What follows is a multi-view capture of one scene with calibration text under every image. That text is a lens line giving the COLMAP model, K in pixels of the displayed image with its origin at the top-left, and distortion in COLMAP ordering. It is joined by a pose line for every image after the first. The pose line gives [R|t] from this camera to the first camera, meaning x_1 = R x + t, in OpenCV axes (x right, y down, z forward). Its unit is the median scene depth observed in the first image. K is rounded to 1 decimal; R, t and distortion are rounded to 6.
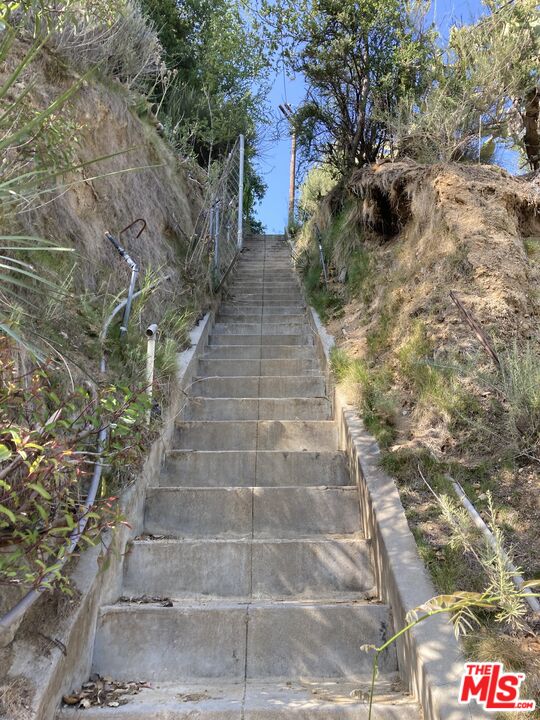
lens RADIAL K [[553.1, 0, 270.0], [0, 553.1, 360.0], [0, 0, 1]] dist [0.025286, 0.000304]
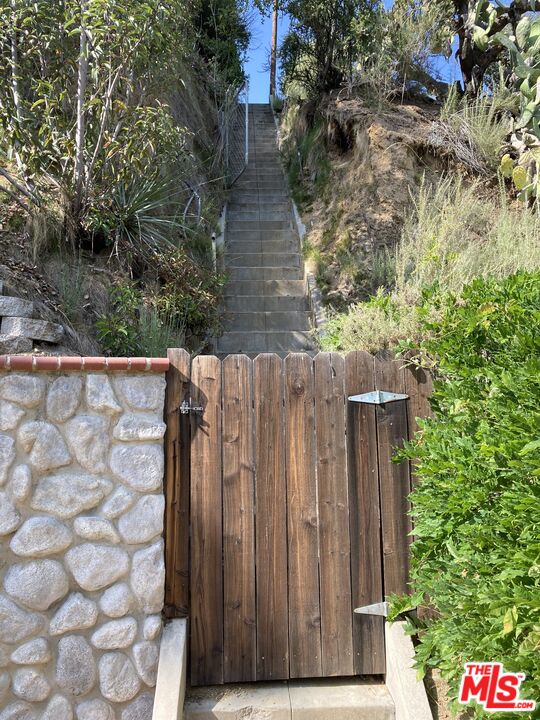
lens RADIAL K [[553.1, 0, 270.0], [0, 553.1, 360.0], [0, 0, 1]] dist [0.025286, 0.000304]
pose [[0.999224, -0.009104, 0.038332, -0.065639], [-0.002006, 0.959917, 0.280278, -0.137971], [-0.039347, -0.280137, 0.959153, -0.791237]]
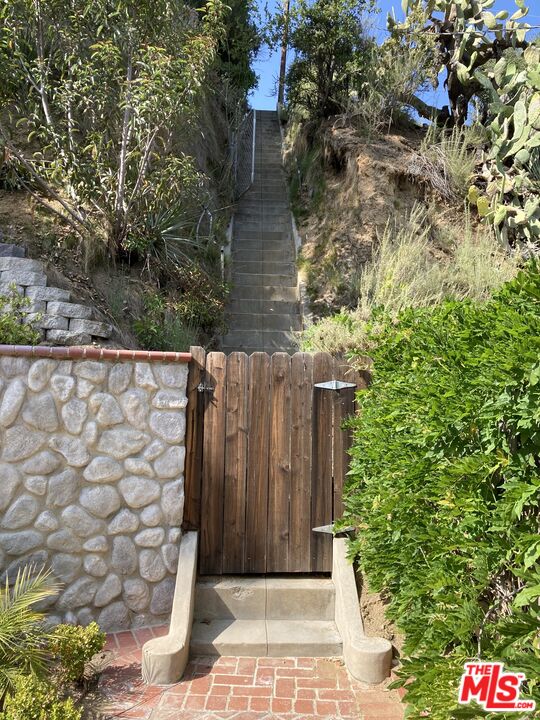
lens RADIAL K [[556.1, 0, 272.4], [0, 556.1, 364.1], [0, 0, 1]] dist [0.060950, -0.000651]
pose [[0.998895, 0.024515, 0.040094, -0.058077], [-0.035589, 0.951785, 0.304696, -0.242671], [-0.030691, -0.305786, 0.951605, -1.102315]]
